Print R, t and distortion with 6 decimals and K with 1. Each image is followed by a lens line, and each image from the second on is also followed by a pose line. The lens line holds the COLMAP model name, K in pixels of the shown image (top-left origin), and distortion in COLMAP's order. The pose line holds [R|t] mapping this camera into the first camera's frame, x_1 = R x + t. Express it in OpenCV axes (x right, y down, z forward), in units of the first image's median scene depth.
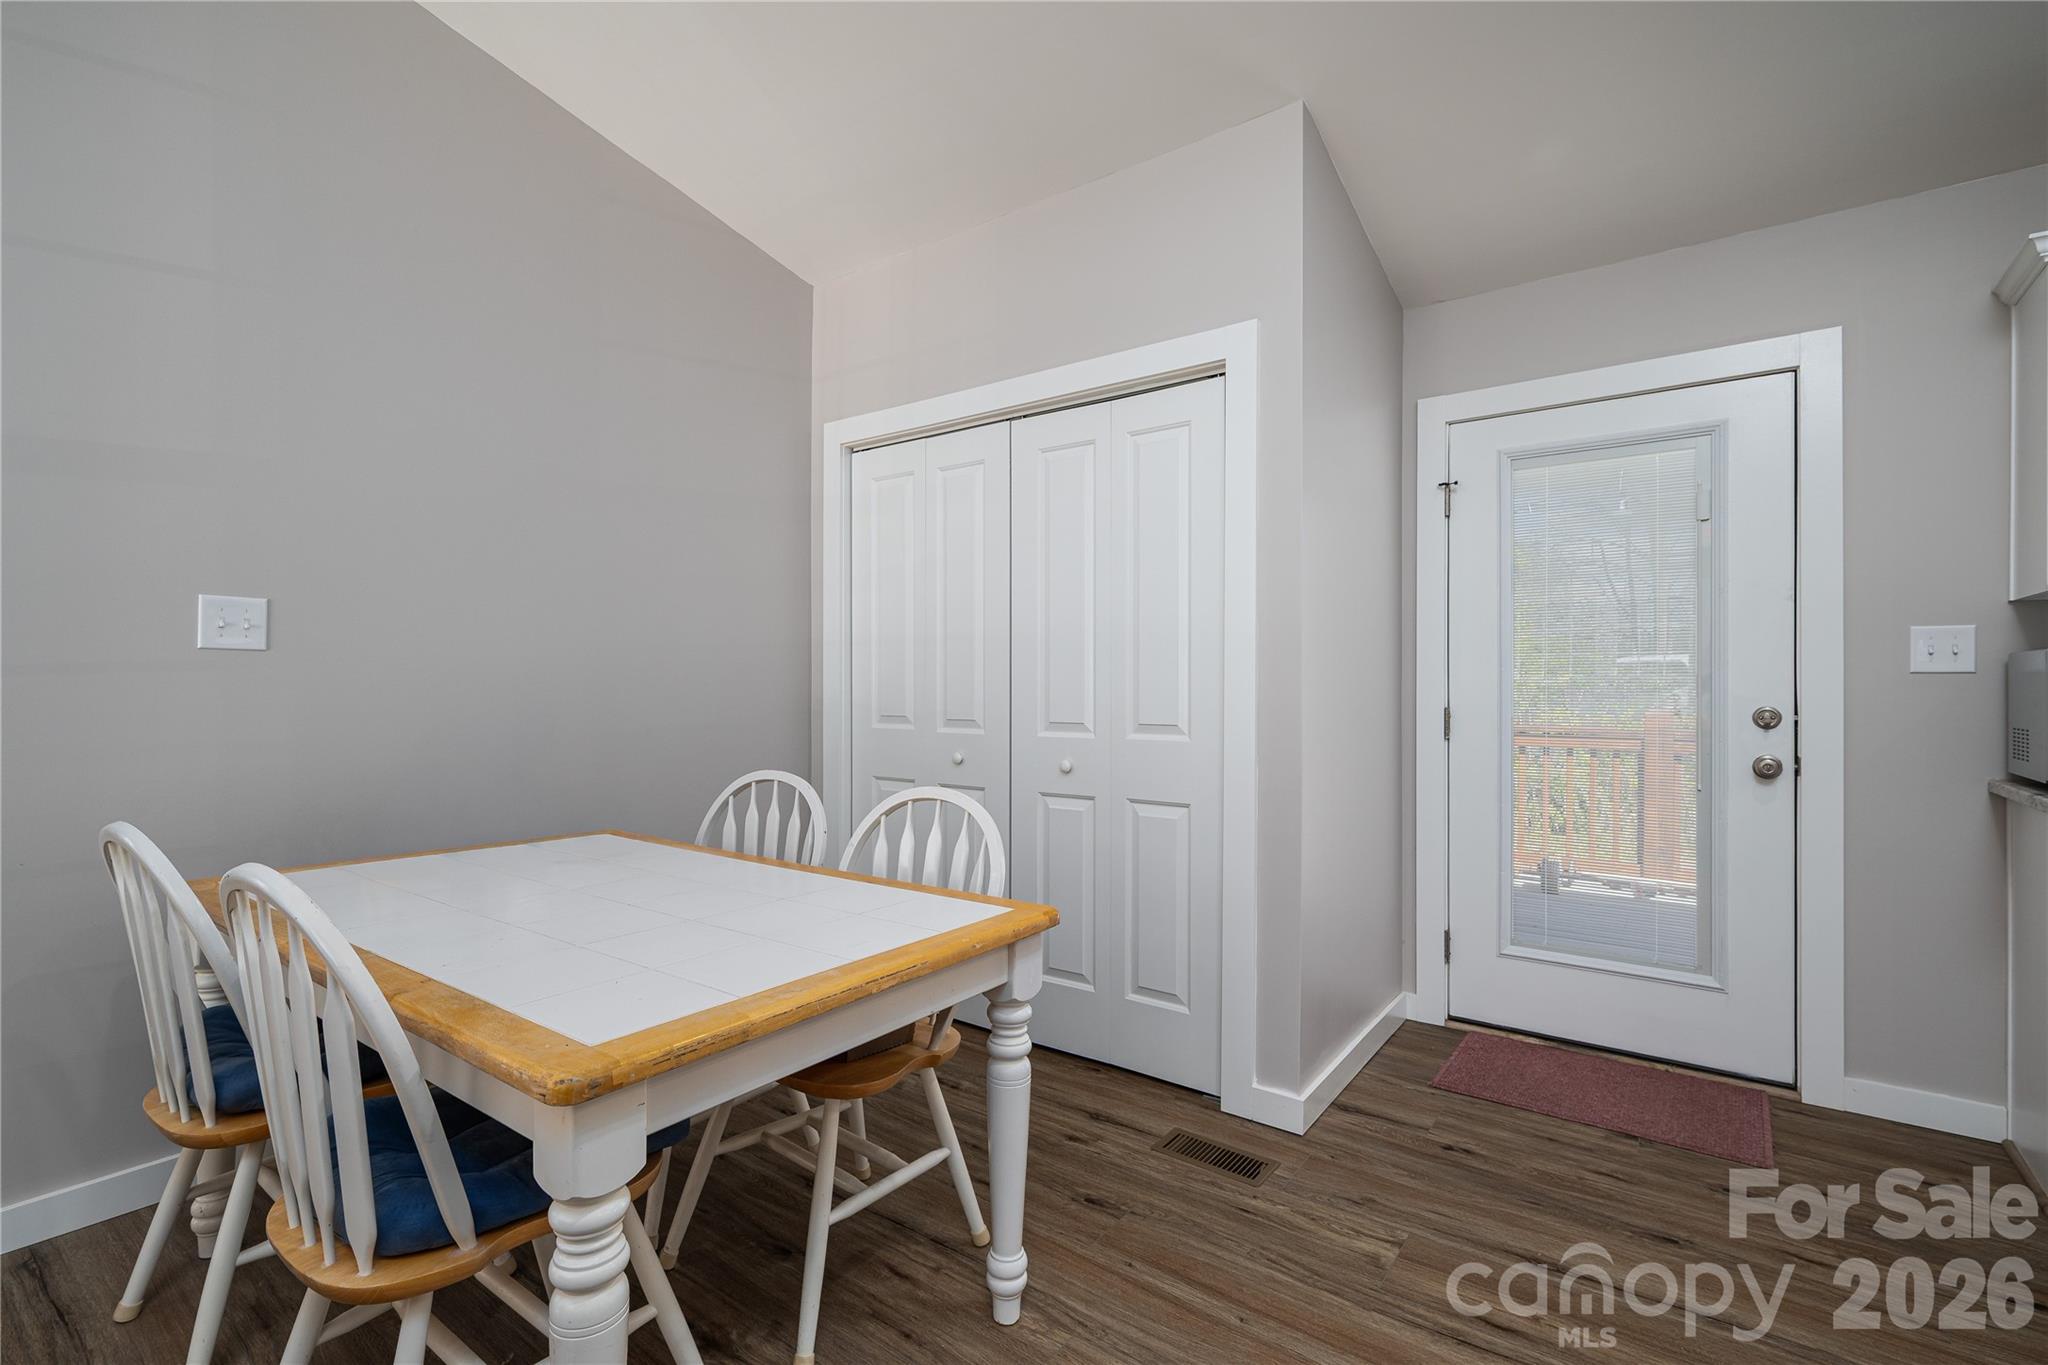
lens RADIAL K [[923.0, 0, 1024.0], [0, 923.0, 682.5], [0, 0, 1]] dist [-0.000175, -0.000291]
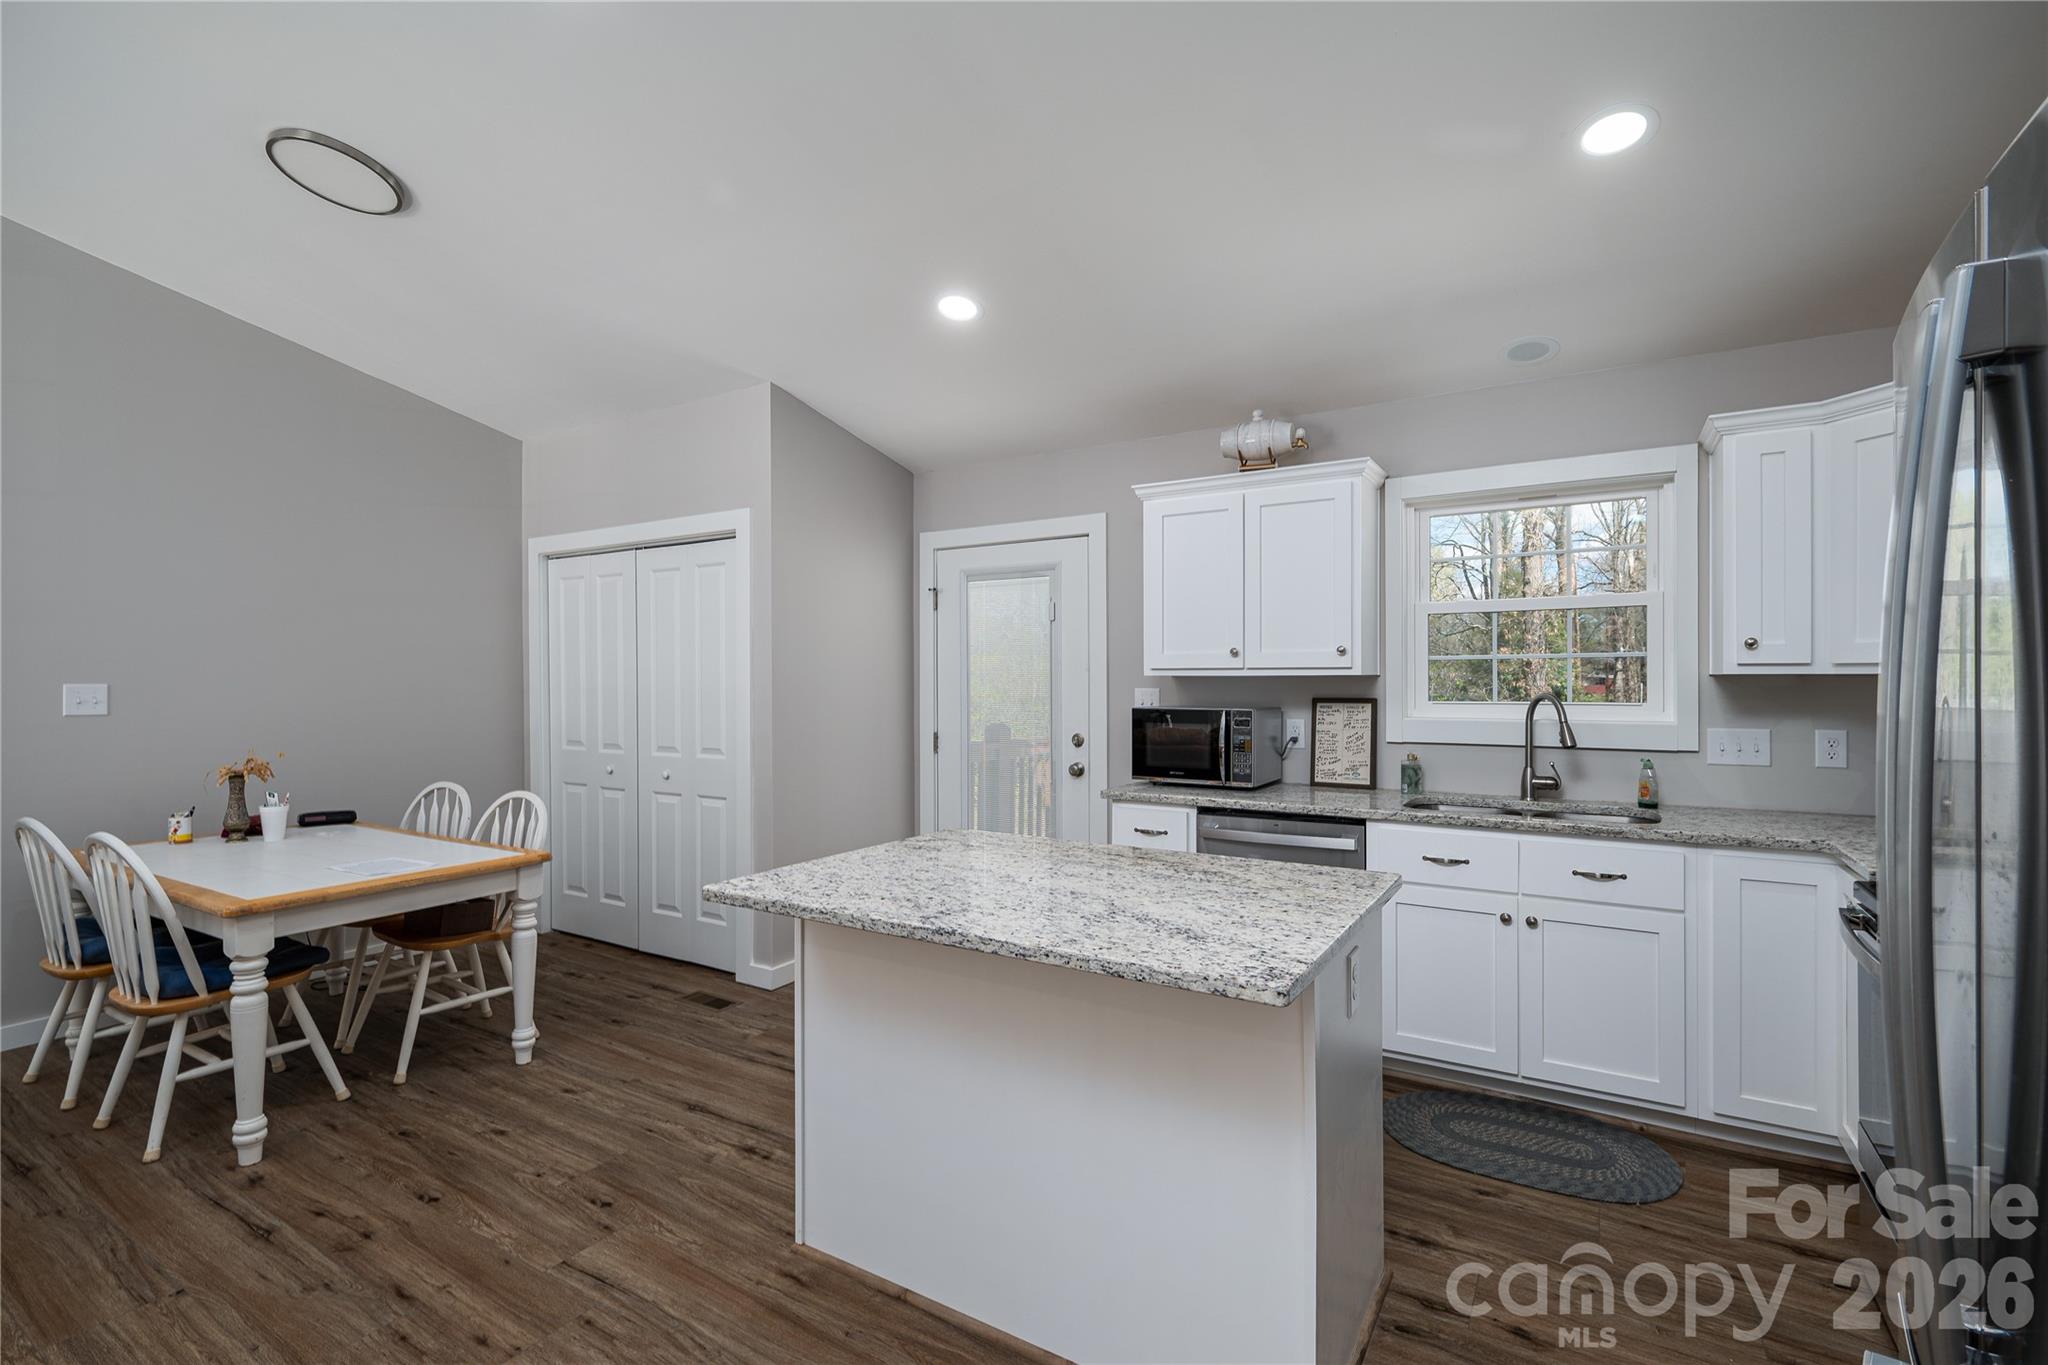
lens RADIAL K [[919.0, 0, 1024.0], [0, 919.0, 682.5], [0, 0, 1]] dist [0.000247, 0.000940]
pose [[0.995834, -0.006637, 0.090947, 0.757852], [0.005949, 0.999952, 0.007834, -0.110583], [-0.090994, -0.007261, 0.995825, -0.902743]]
